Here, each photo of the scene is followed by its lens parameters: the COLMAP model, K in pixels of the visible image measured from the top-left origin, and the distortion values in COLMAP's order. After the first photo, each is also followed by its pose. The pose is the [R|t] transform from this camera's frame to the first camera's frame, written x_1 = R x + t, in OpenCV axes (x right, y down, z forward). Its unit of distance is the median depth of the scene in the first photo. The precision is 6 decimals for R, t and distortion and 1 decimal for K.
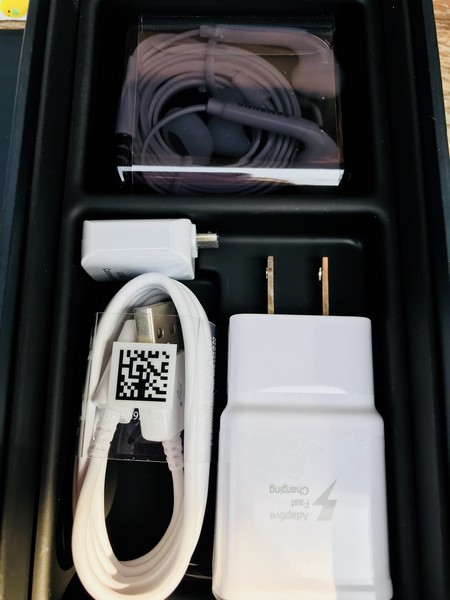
lens RADIAL K [[485.1, 0, 228.6], [0, 485.1, 300.9], [0, 0, 1]] dist [-0.006598, -0.020540]
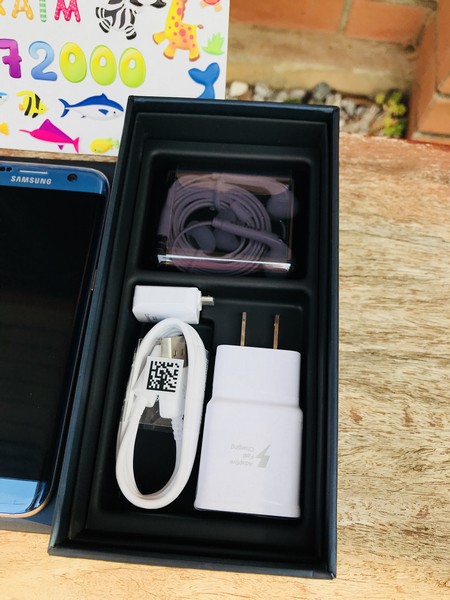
lens RADIAL K [[485.1, 0, 224.7], [0, 485.1, 299.1], [0, 0, 1]] dist [-0.006598, -0.020540]
pose [[0.996702, 0.055565, -0.059140, 0.117211], [-0.062748, 0.989853, -0.127488, 0.080199], [0.051456, 0.130778, 0.990075, -0.669532]]
